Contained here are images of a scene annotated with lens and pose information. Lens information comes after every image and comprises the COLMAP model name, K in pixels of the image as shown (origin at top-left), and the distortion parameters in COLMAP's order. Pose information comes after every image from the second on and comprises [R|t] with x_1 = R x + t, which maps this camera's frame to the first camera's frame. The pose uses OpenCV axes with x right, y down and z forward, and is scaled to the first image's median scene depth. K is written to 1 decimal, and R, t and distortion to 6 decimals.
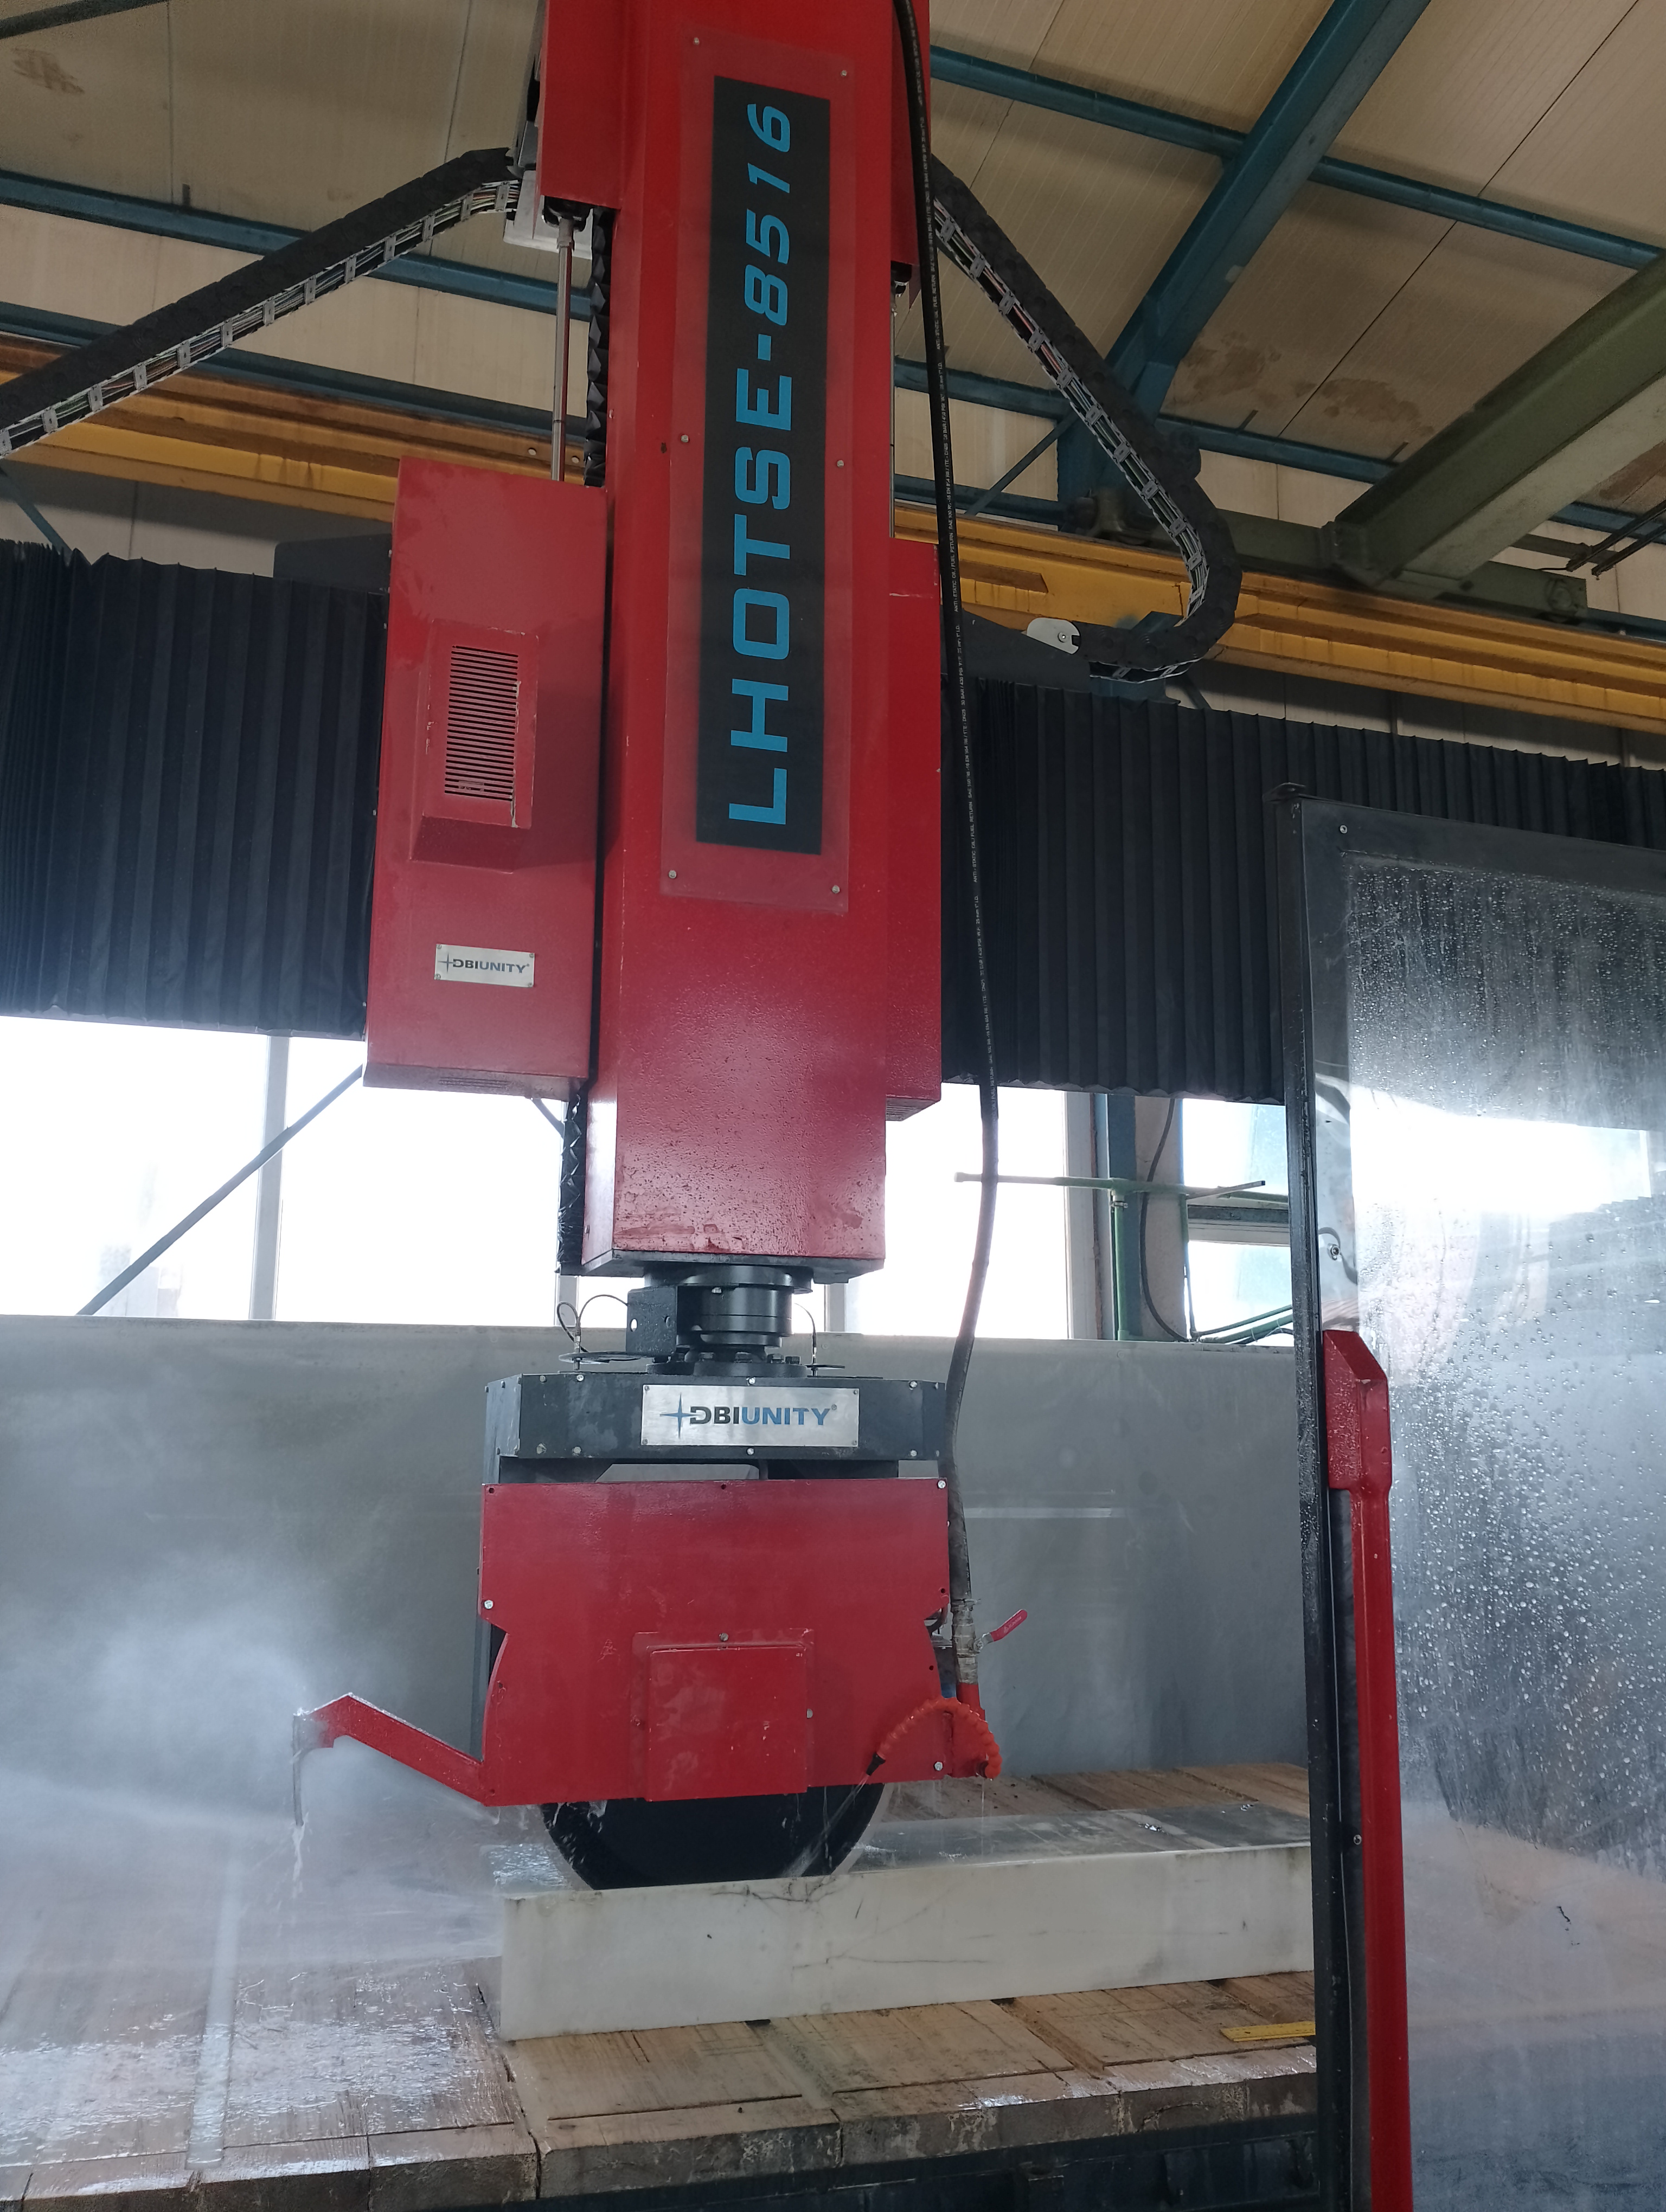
lens RADIAL K [[1821.5, 0, 829.3], [0, 1821.5, 1115.7], [0, 0, 1]] dist [0.013985, 0.000859]
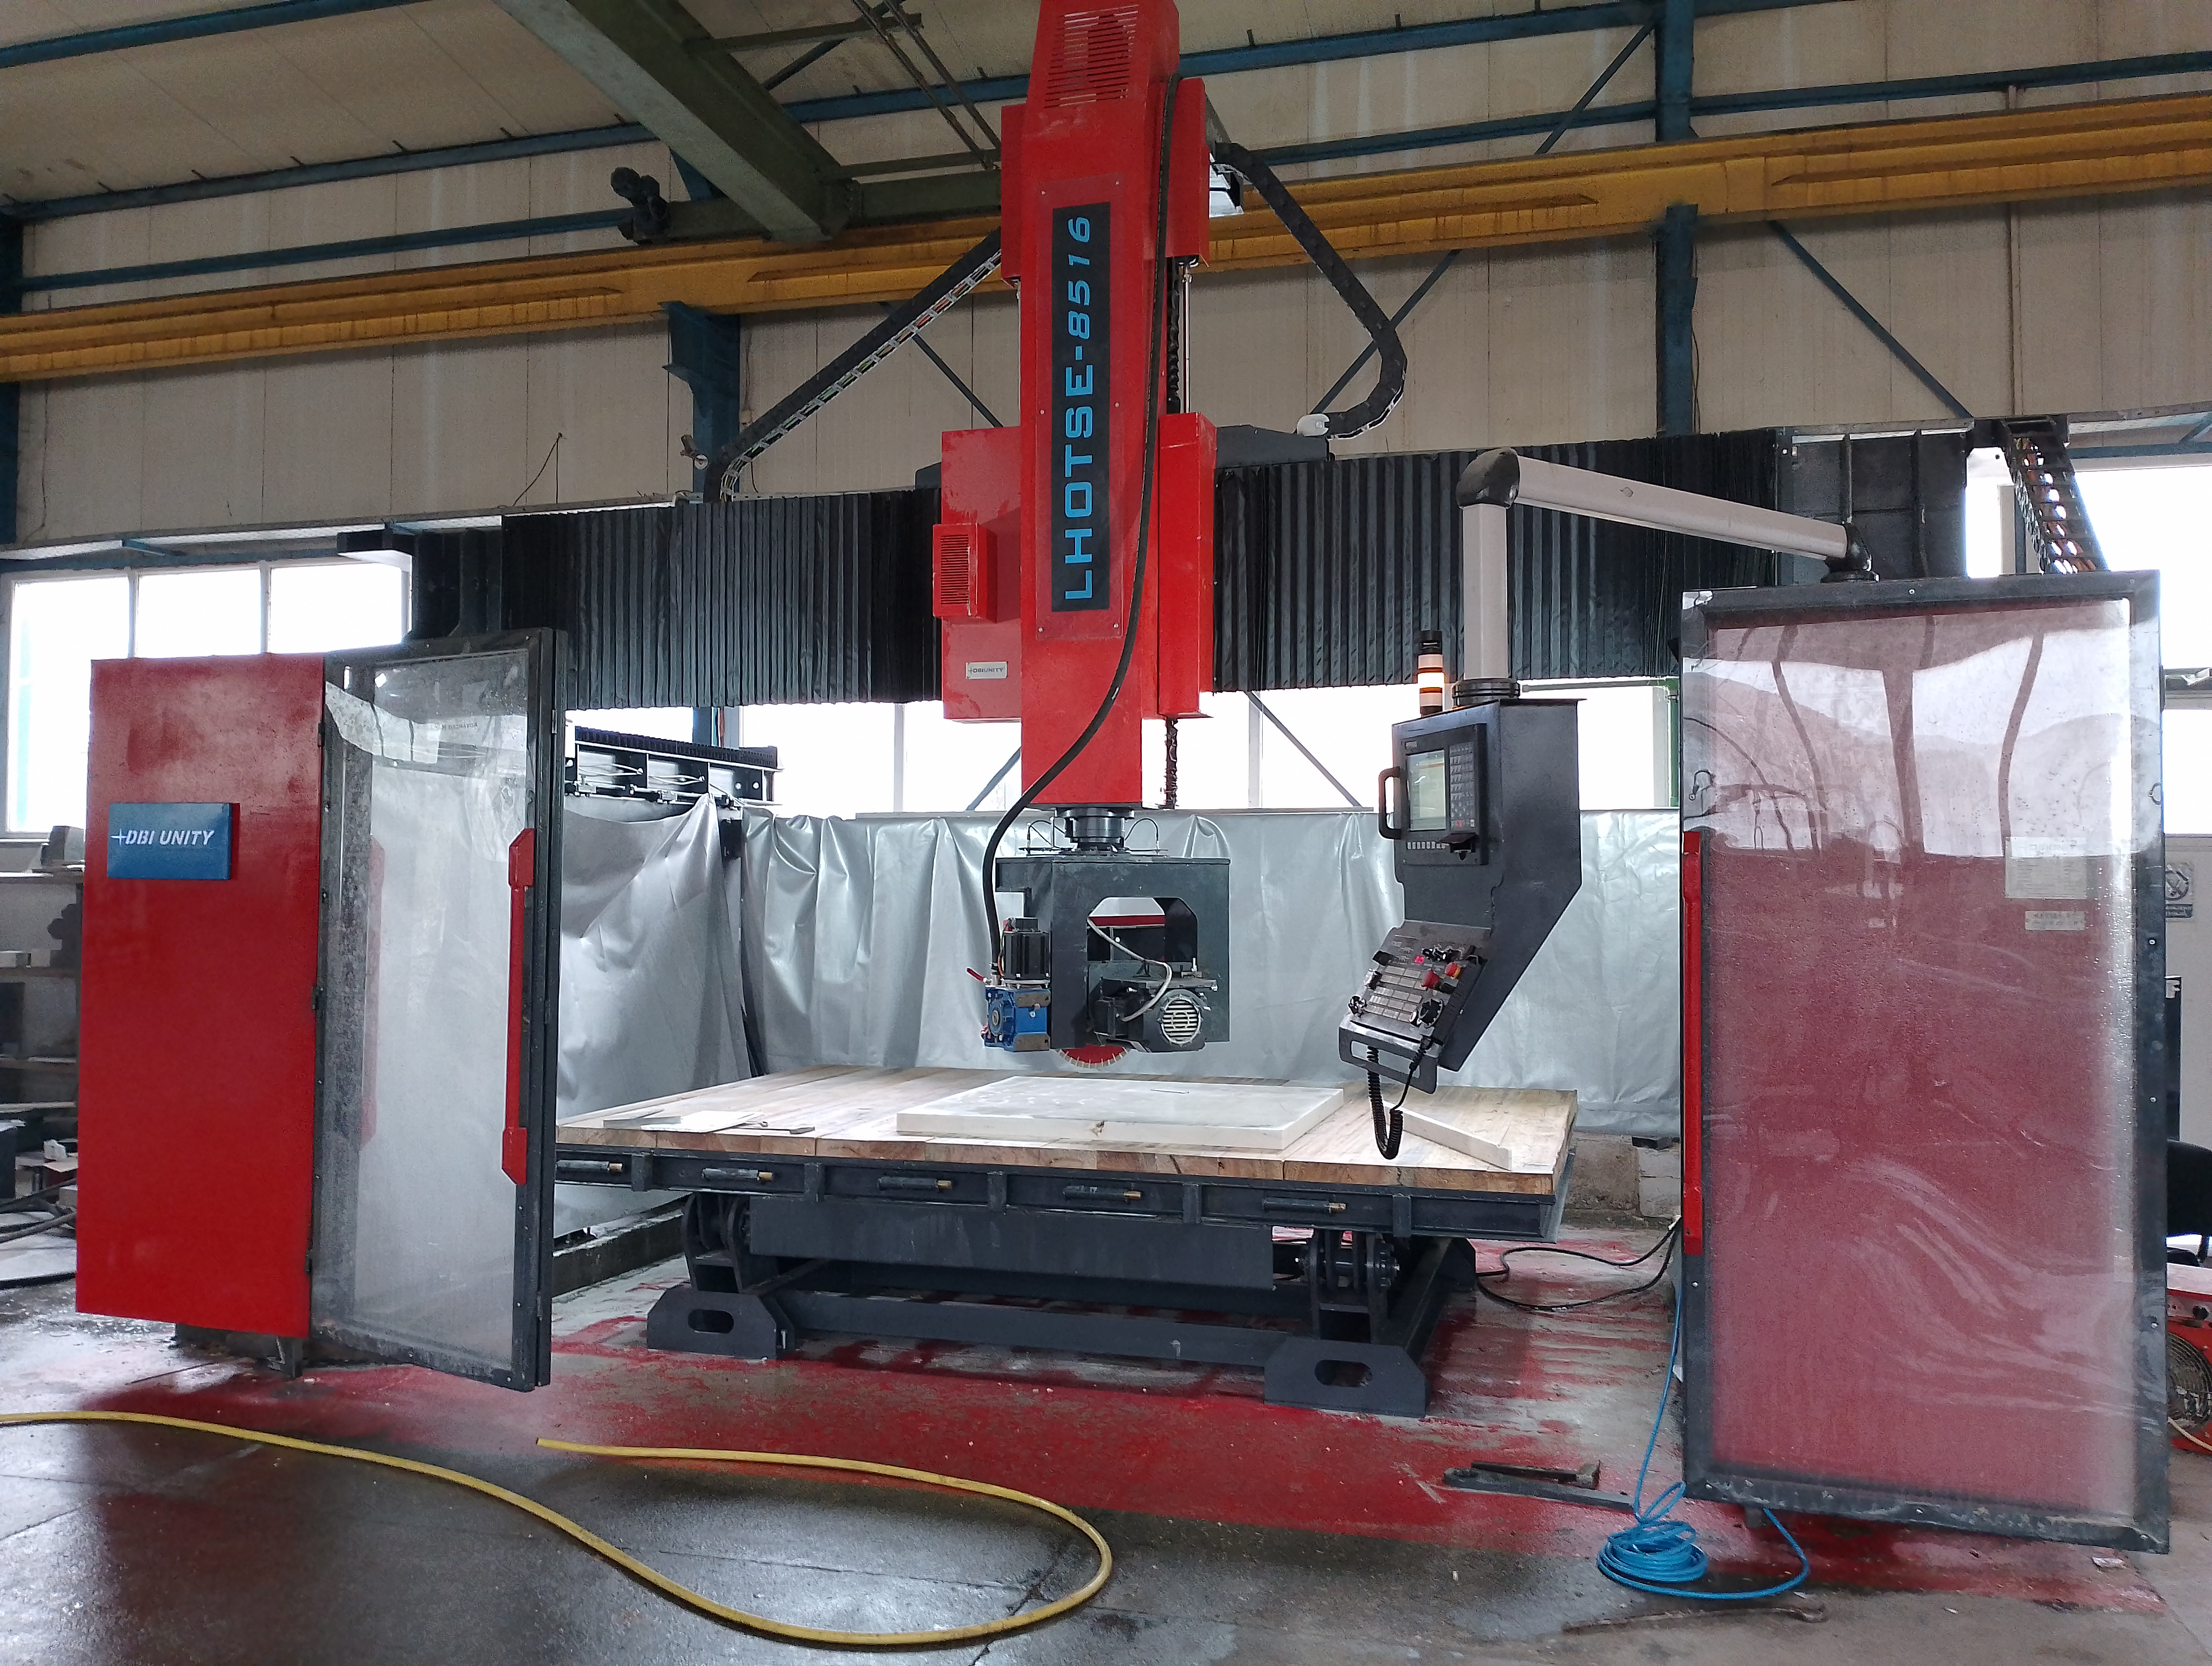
lens RADIAL K [[1821.5, 0, 1103.3], [0, 1821.5, 833.5], [0, 0, 1]] dist [0.013985, 0.000859]
pose [[0.888395, -0.032204, -0.457949, 0.919618], [0.106913, 0.984622, 0.138164, -0.173959], [0.446458, -0.171705, 0.878176, -0.882705]]
